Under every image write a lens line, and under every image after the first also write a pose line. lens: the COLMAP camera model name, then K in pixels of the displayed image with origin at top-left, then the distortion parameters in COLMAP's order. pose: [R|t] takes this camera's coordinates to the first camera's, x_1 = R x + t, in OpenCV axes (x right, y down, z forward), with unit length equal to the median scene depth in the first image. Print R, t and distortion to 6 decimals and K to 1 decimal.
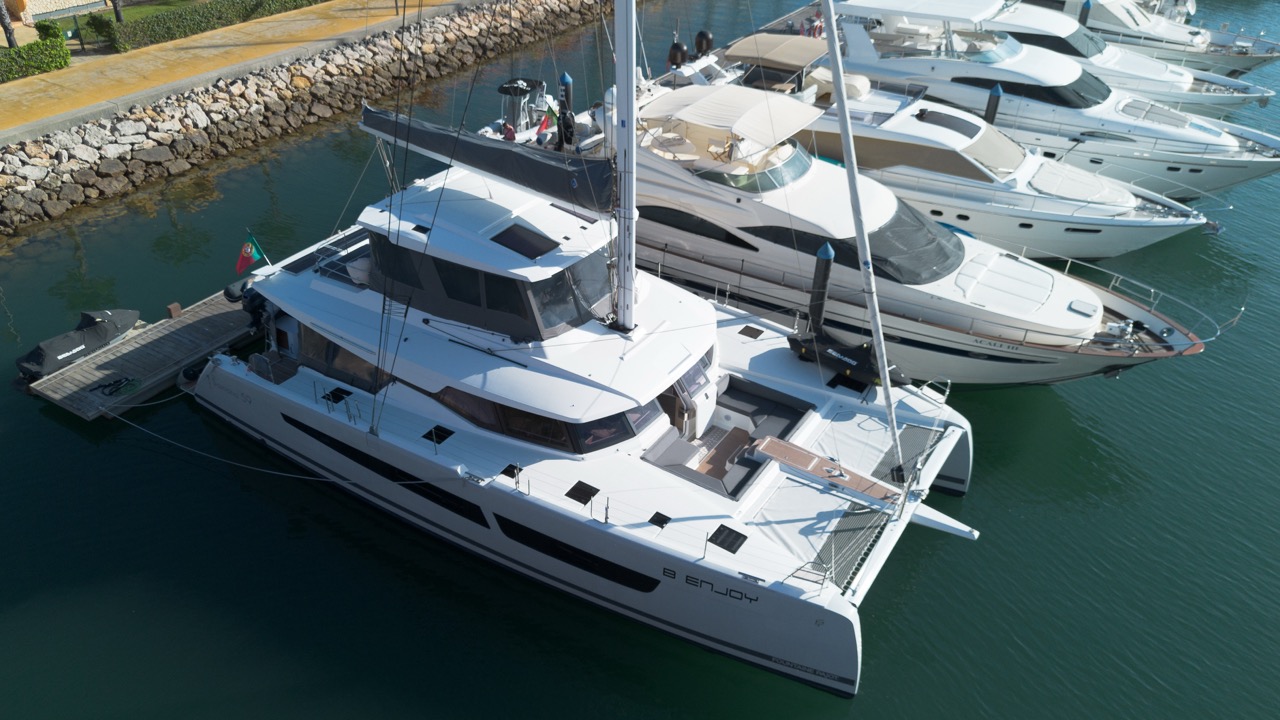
lens RADIAL K [[1028.0, 0, 595.2], [0, 1028.0, 287.5], [0, 0, 1]] dist [0.030384, -0.000817]
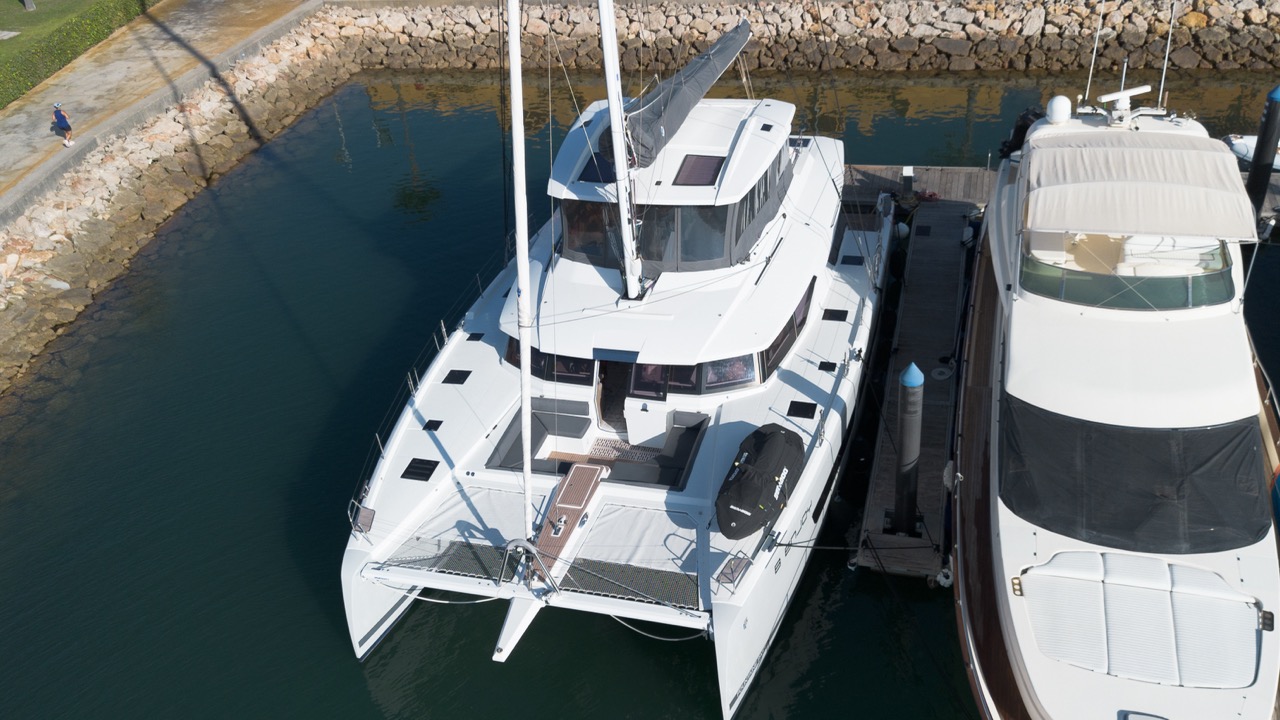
lens RADIAL K [[1098.5, 0, 647.9], [0, 1098.5, 317.6], [0, 0, 1]] dist [0.073163, -0.098097]
pose [[0.301622, 0.468650, -0.830296, 0.489455], [-0.367677, 0.860668, 0.352227, -0.168898], [0.879681, 0.199041, 0.431908, 0.326048]]
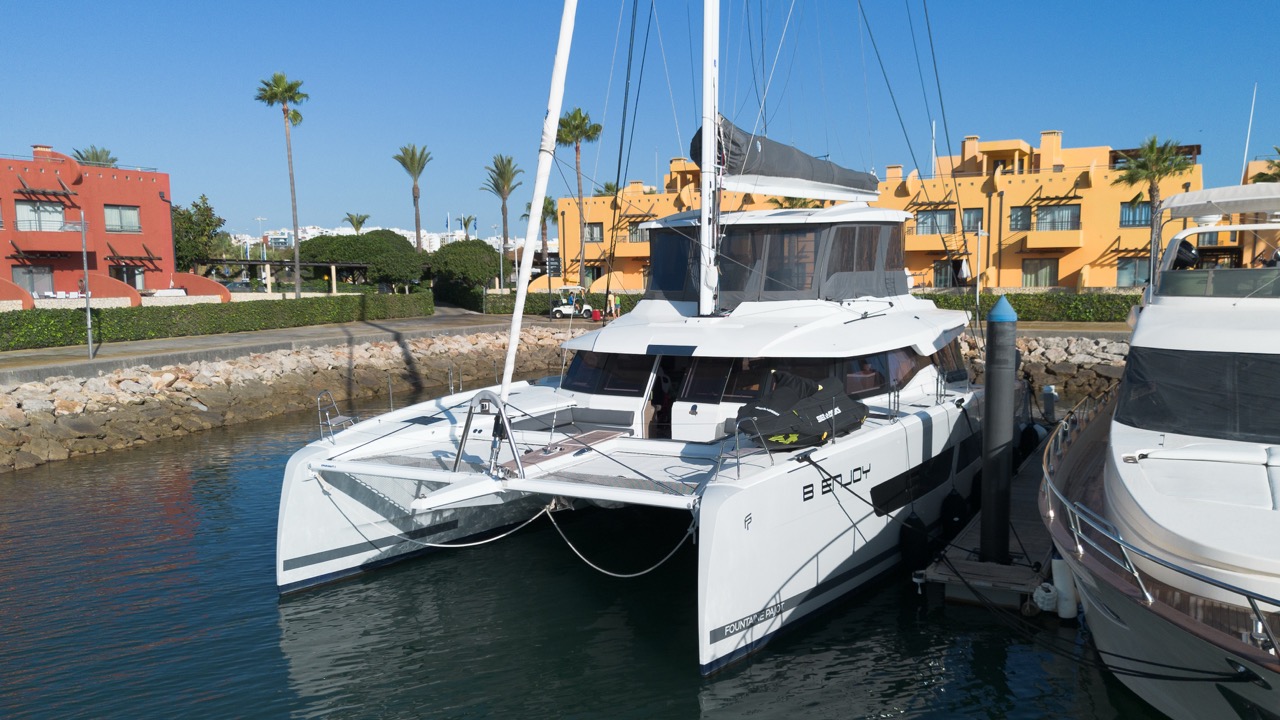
lens RADIAL K [[999.3, 0, 677.0], [0, 999.3, 381.9], [0, 0, 1]] dist [0.099224, -0.179879]
pose [[0.107633, 0.097153, -0.989432, 0.477346], [-0.463997, 0.885087, 0.036432, 0.037863], [0.879273, 0.455172, 0.140343, 0.496186]]
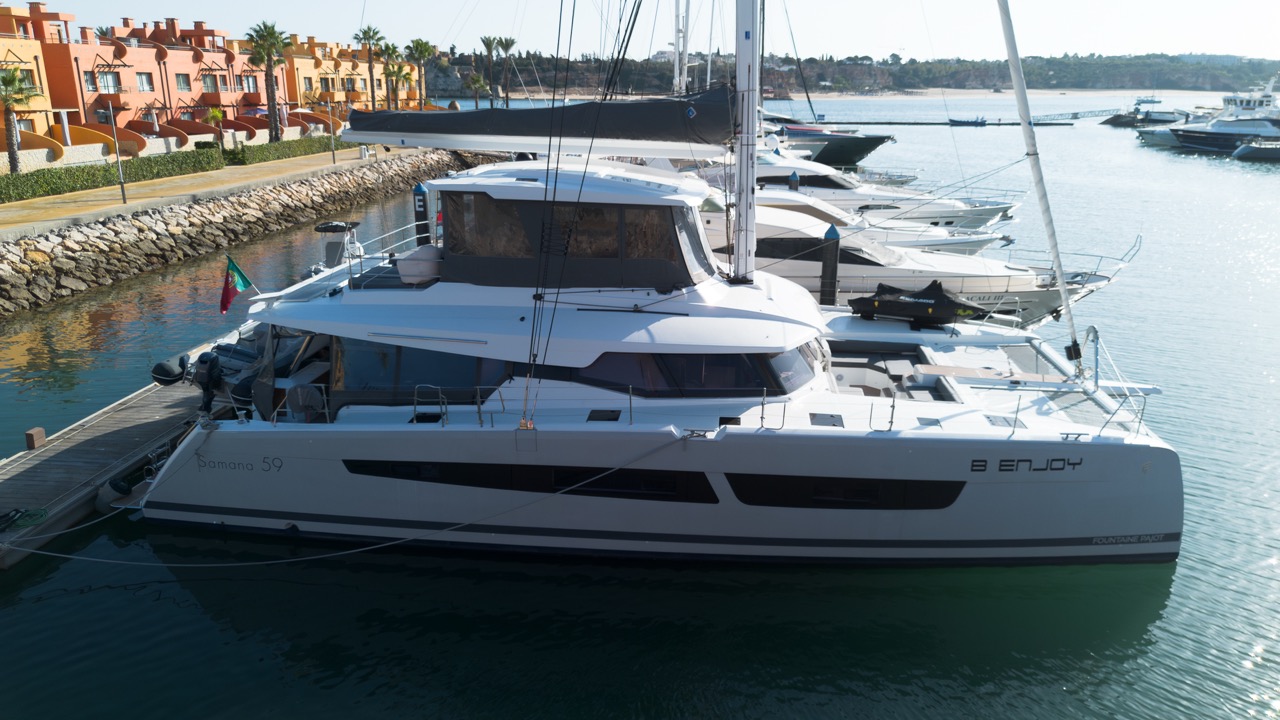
lens RADIAL K [[935.5, 0, 640.3], [0, 935.5, 276.9], [0, 0, 1]] dist [0.054633, -0.055796]
pose [[0.884454, -0.095093, 0.456835, -0.237499], [0.223422, 0.945799, -0.235682, 0.116239], [-0.409663, 0.310517, 0.857762, 0.185456]]
